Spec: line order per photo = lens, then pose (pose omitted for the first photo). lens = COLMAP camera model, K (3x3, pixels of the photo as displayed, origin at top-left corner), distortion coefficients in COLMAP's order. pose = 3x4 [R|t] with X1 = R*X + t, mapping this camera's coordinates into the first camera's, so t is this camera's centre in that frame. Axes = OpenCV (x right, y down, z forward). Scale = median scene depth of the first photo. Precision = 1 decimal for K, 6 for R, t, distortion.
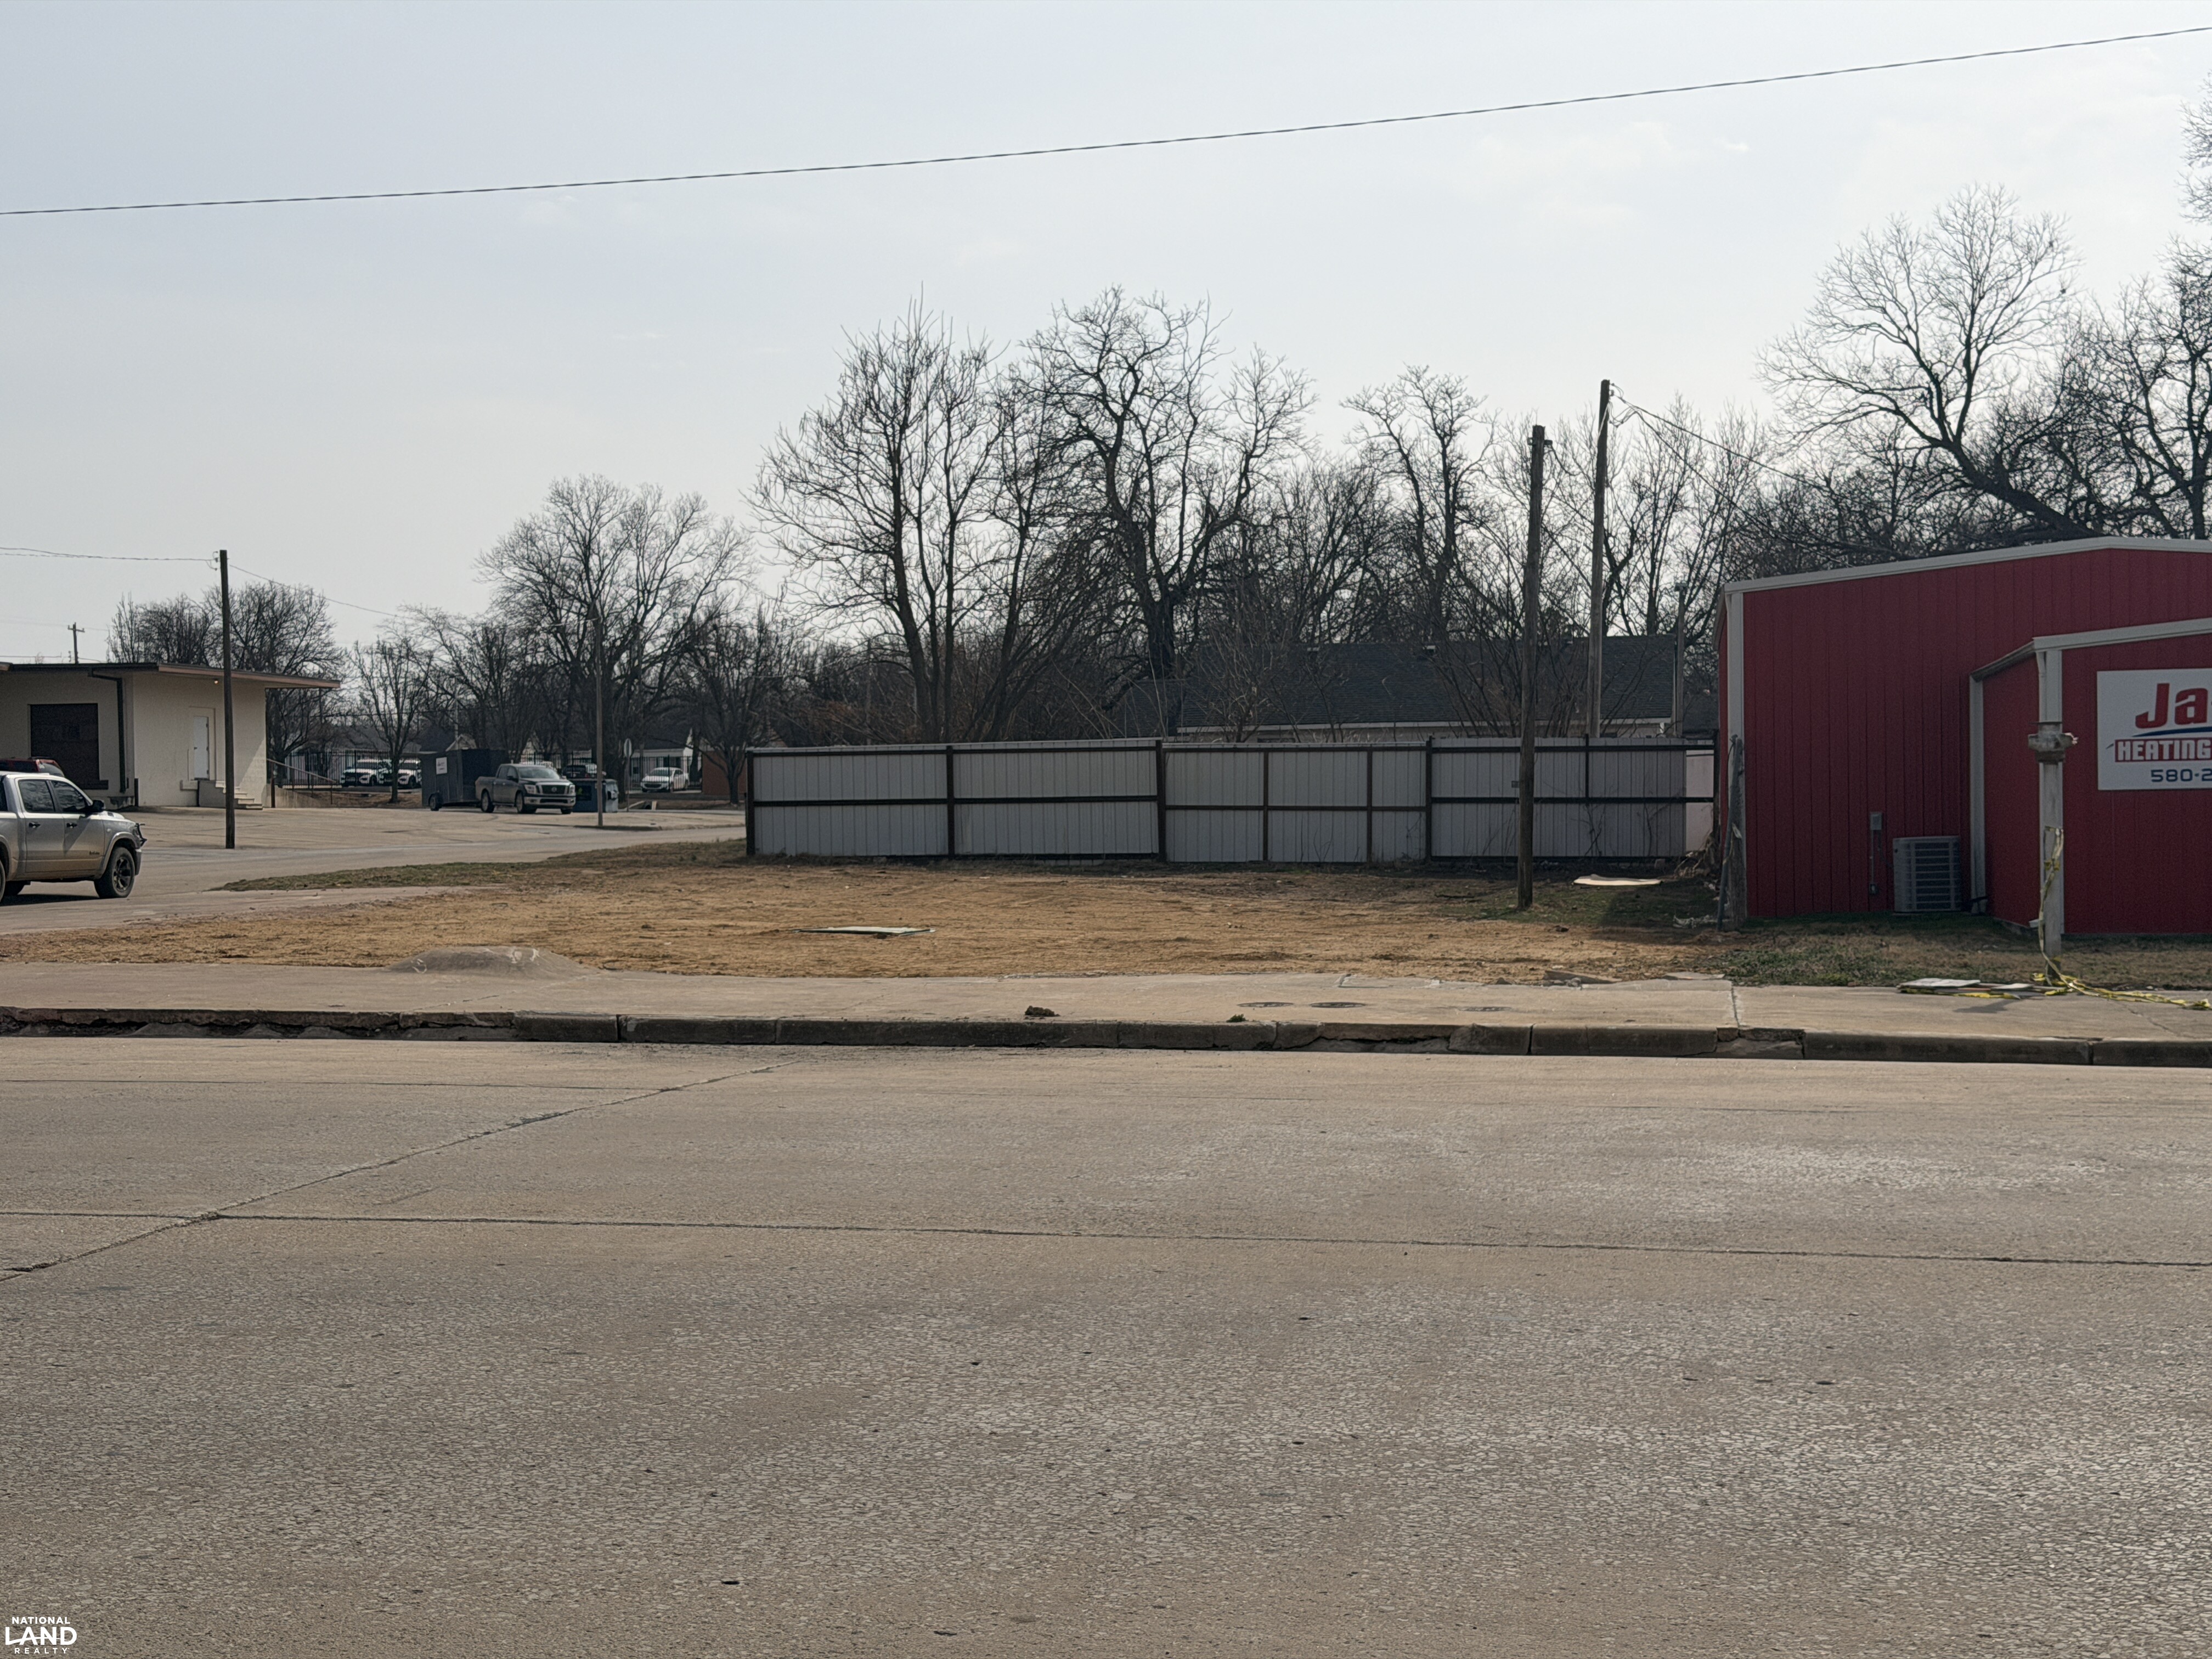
lens RADIAL K [[3145.8, 0, 1053.0], [0, 3145.8, 860.3], [0, 0, 1]] dist [0.095734, 0.000000]
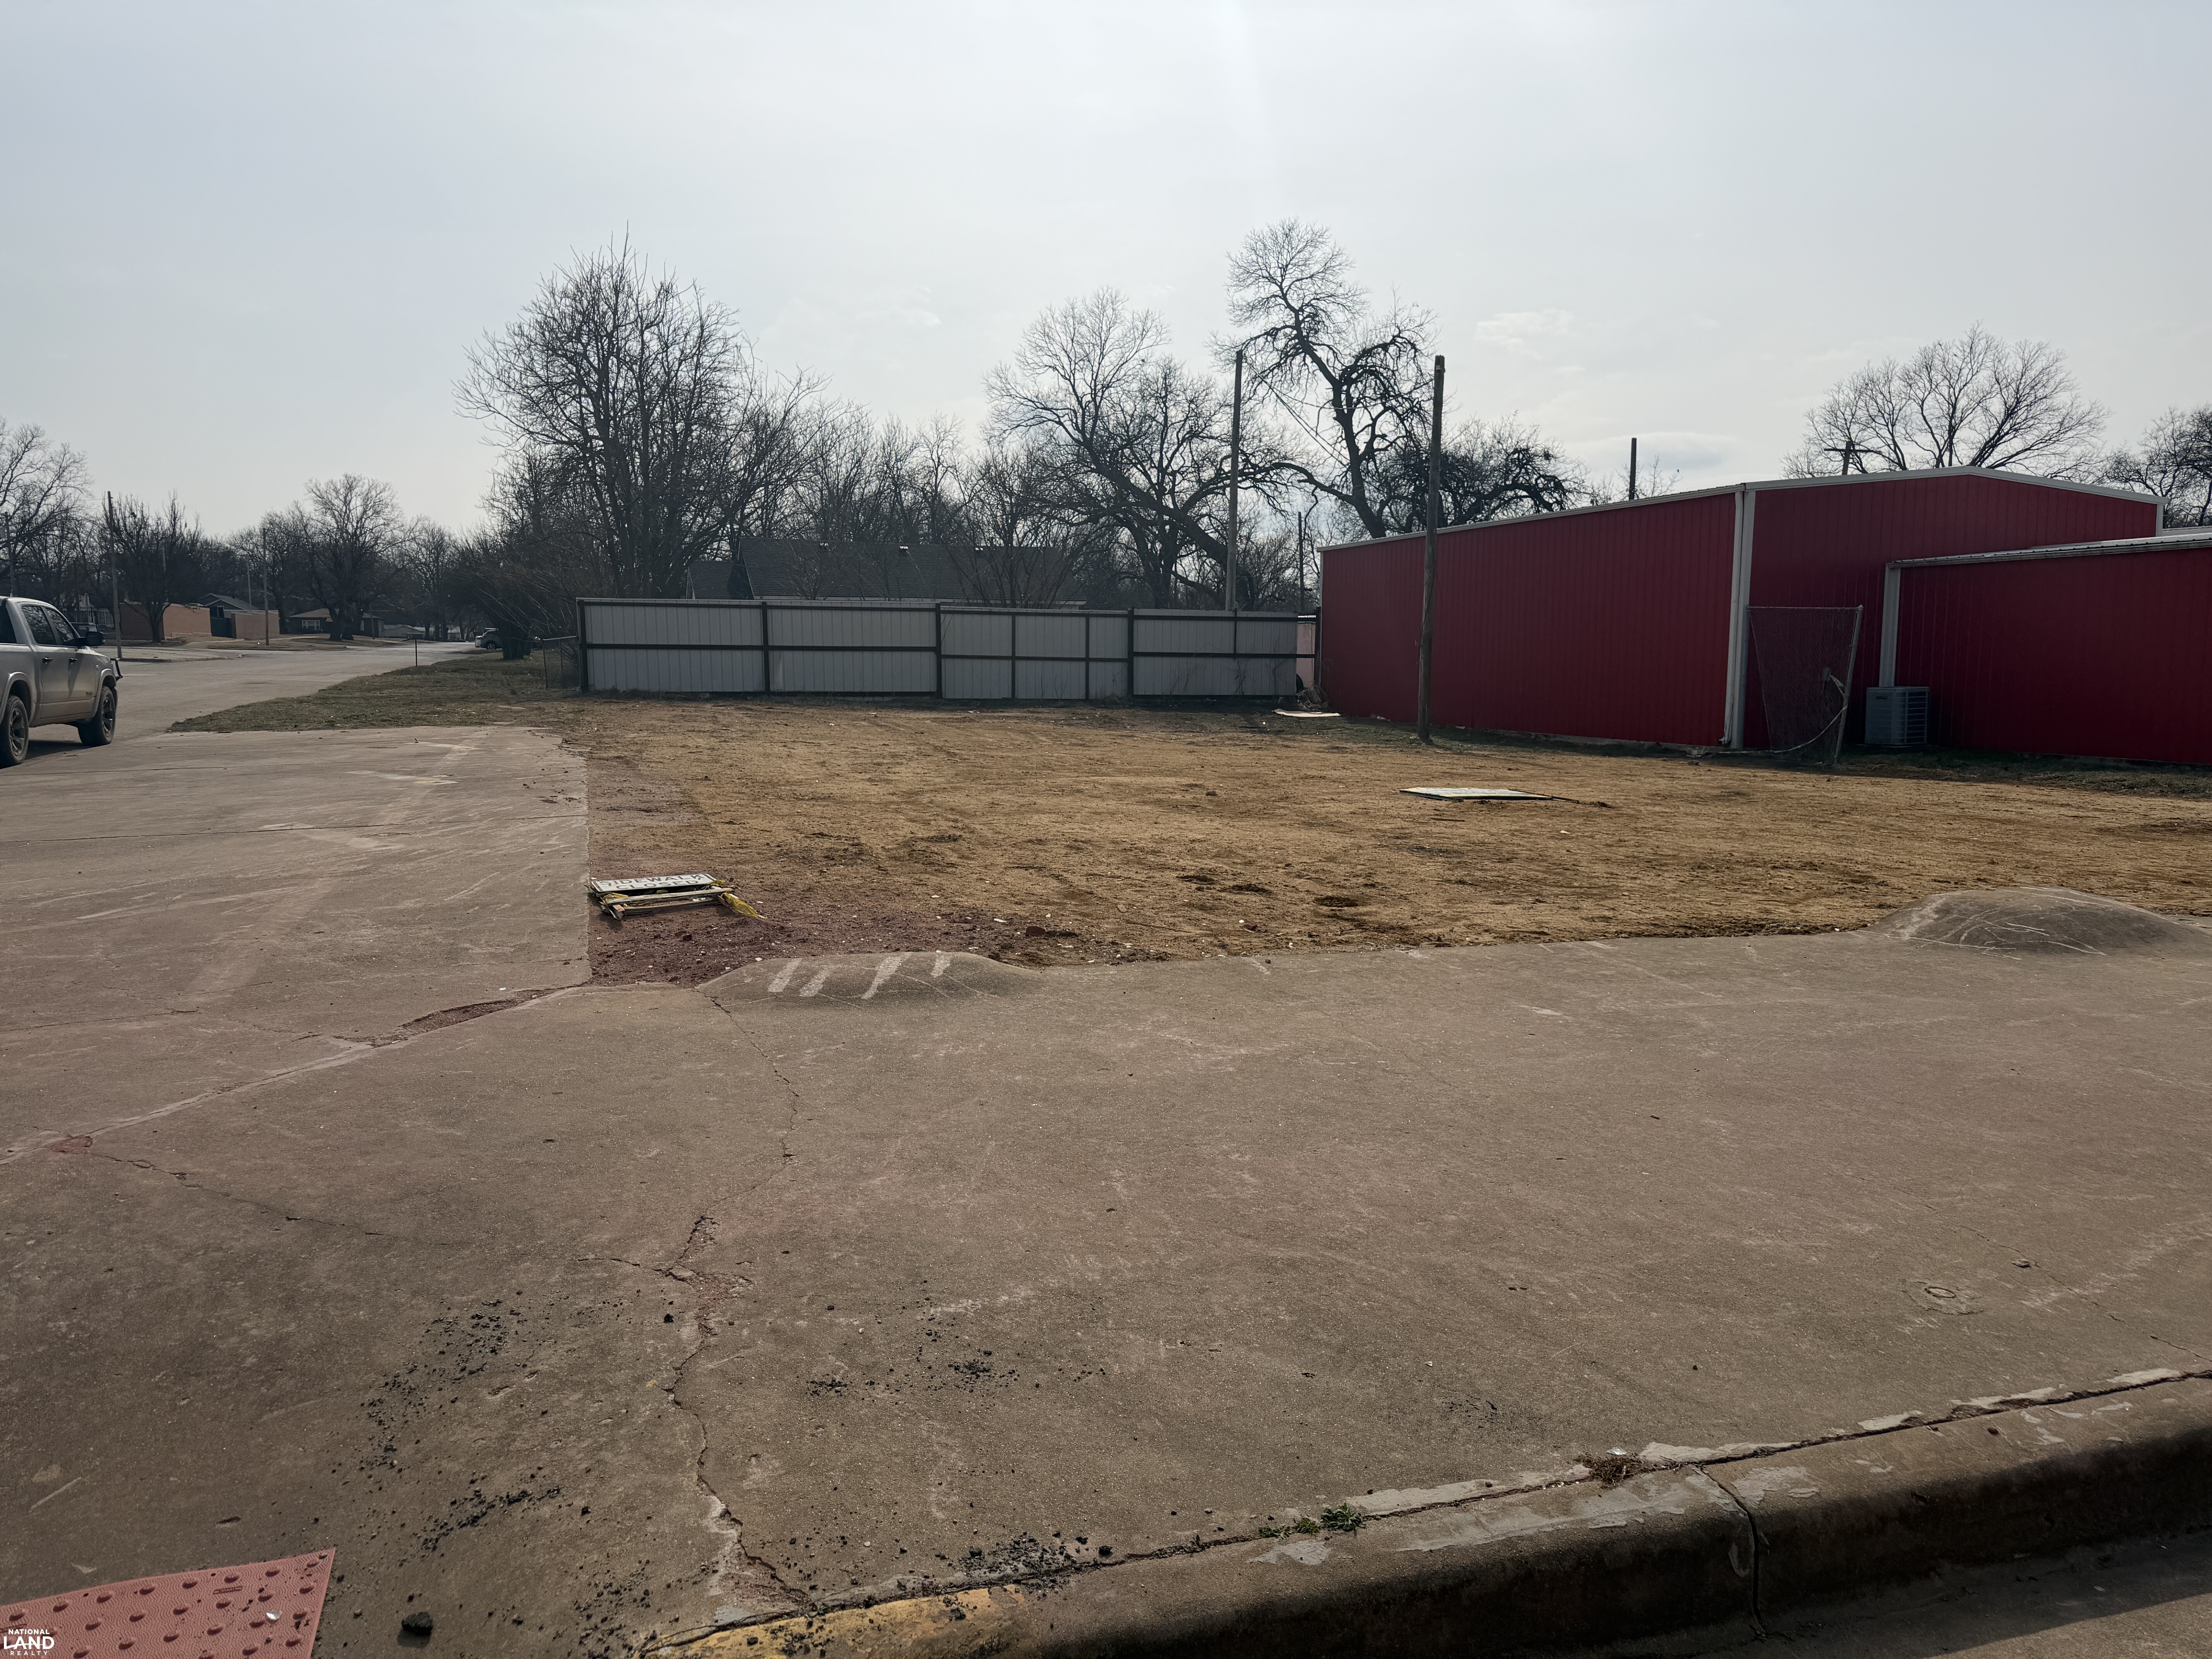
lens RADIAL K [[1573.4, 0, 1110.1], [0, 1573.4, 867.5], [0, 0, 1]] dist [0.079928, -0.100077]
pose [[0.867339, -0.052426, 0.494949, -0.226153], [-0.005570, 0.993352, 0.114978, -0.005293], [-0.497686, -0.102482, 0.861282, 0.391687]]
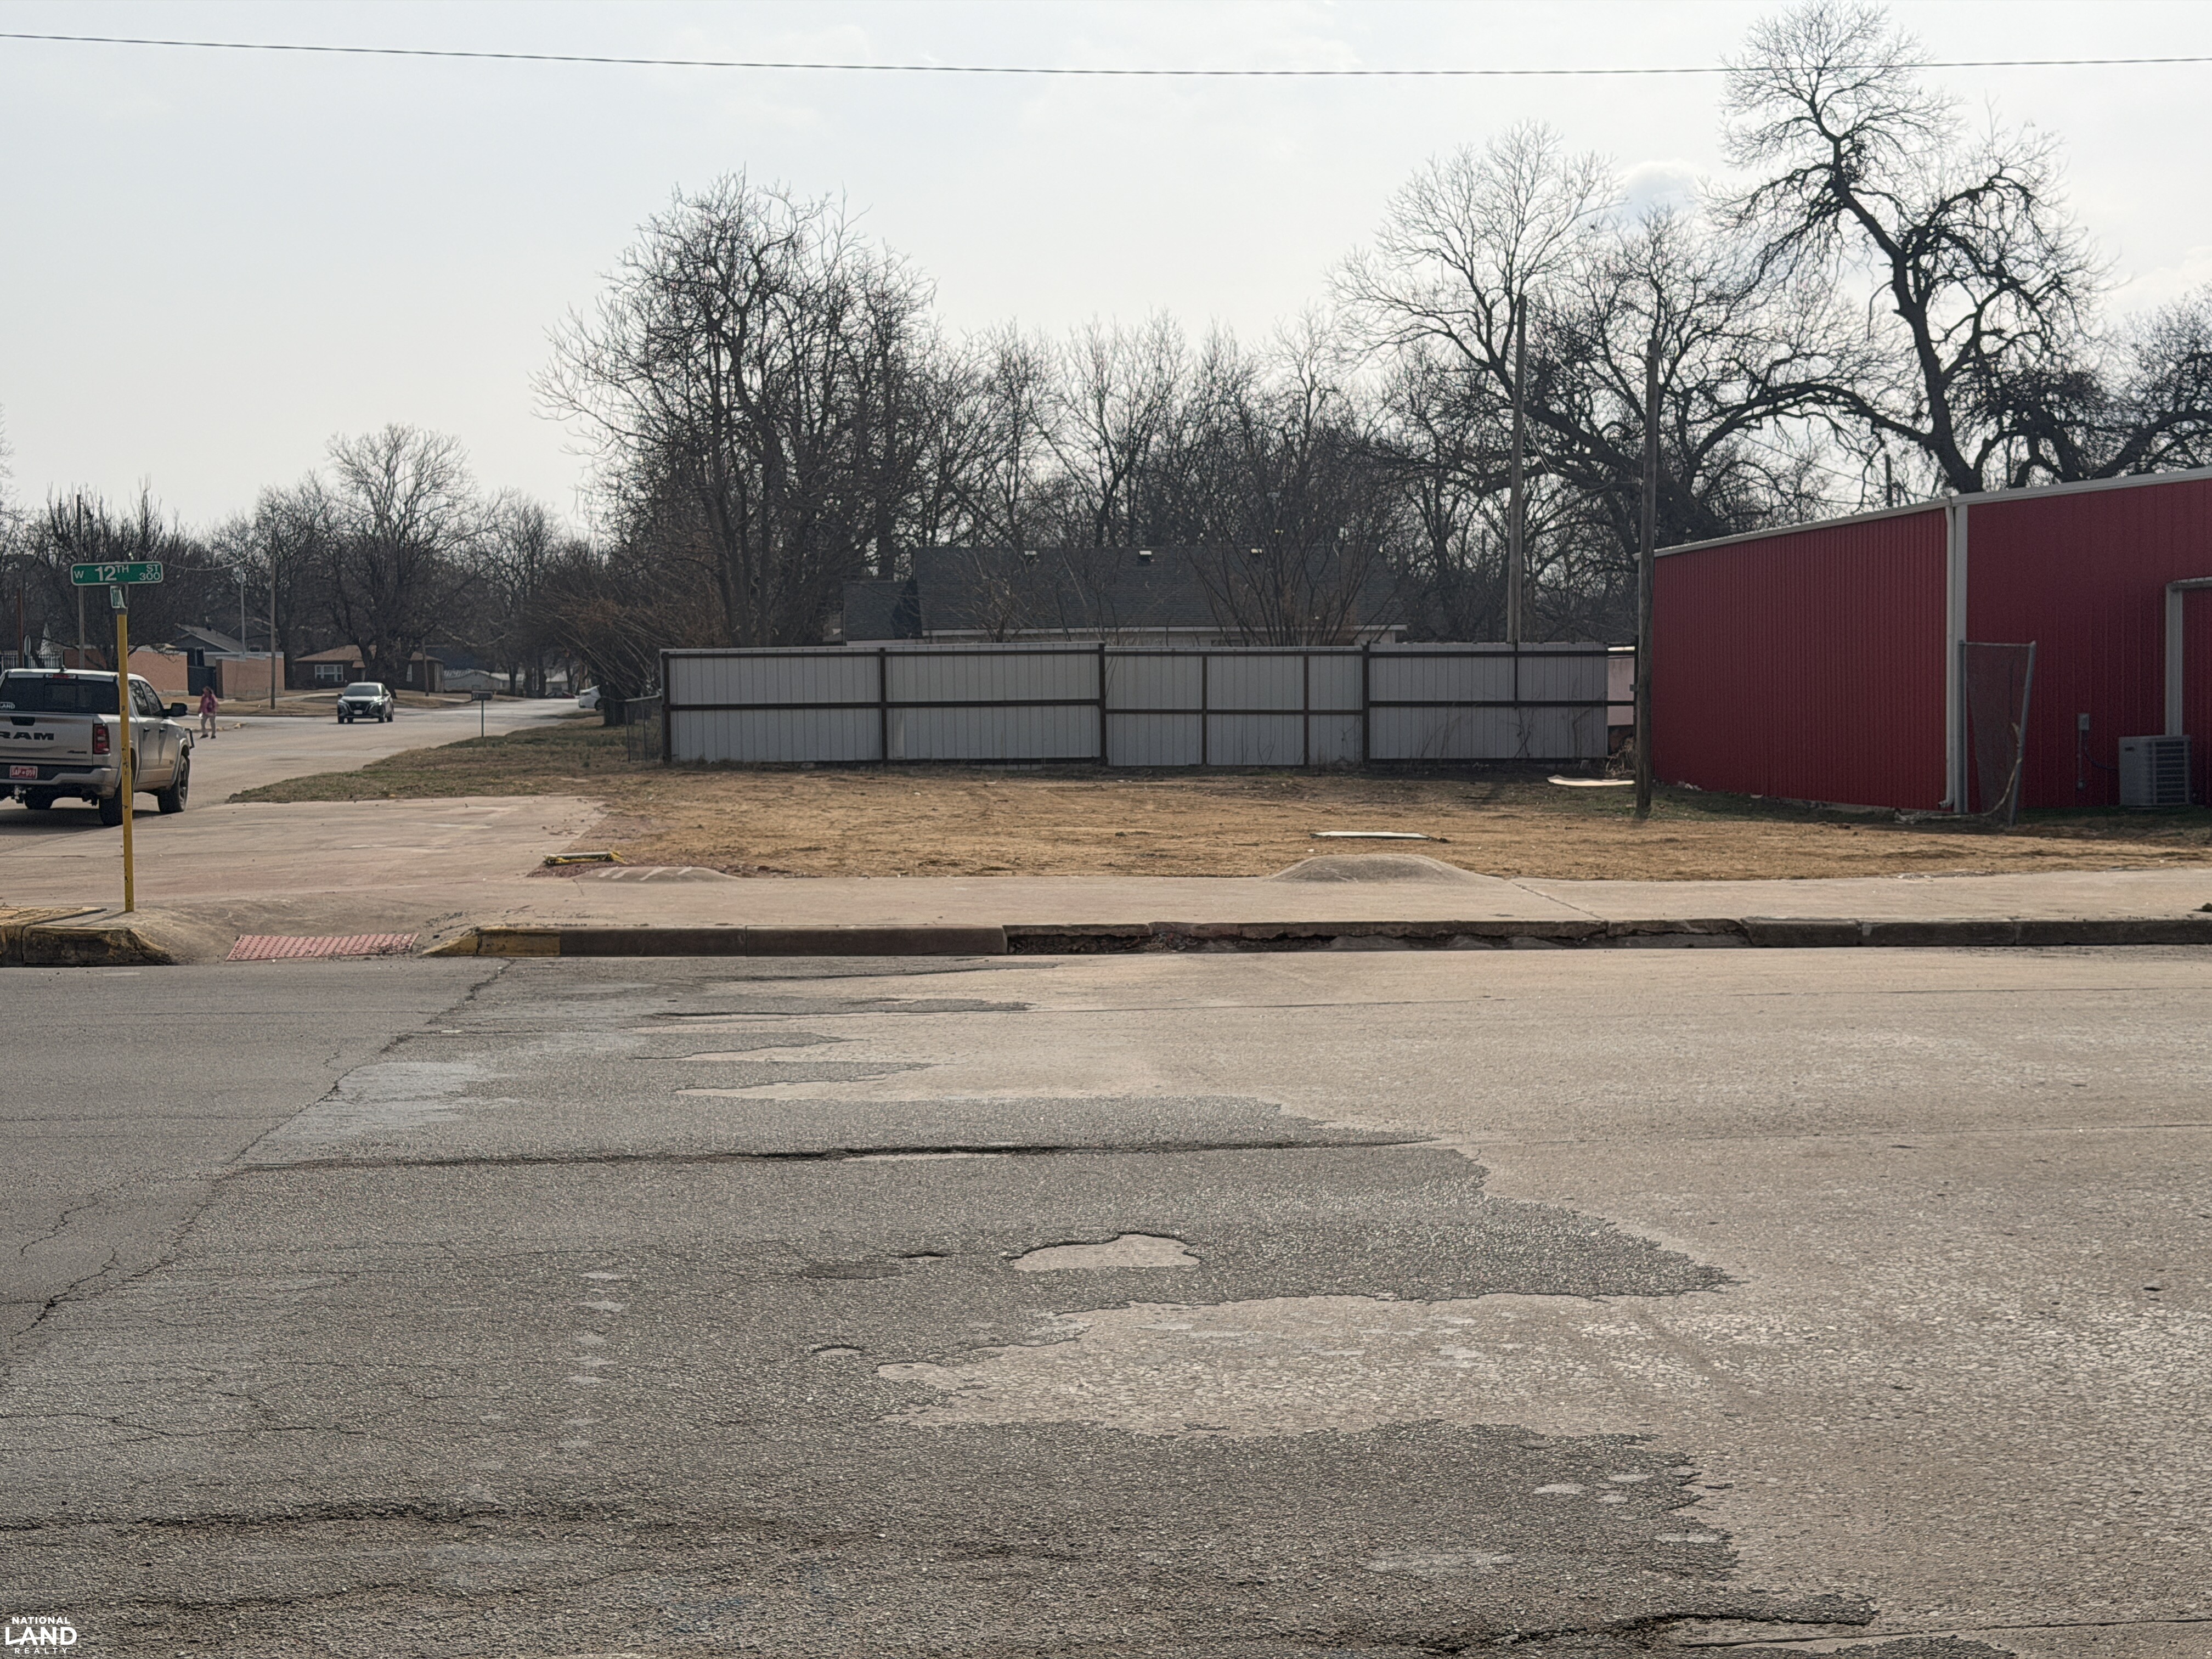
lens RADIAL K [[3145.8, 0, 1084.4], [0, 3145.8, 883.8], [0, 0, 1]] dist [0.095734, 0.000000]
pose [[0.956144, -0.016252, 0.292445, -0.258542], [0.005280, 0.999254, 0.038267, -0.000370], [-0.292849, -0.035044, 0.955516, 0.049853]]
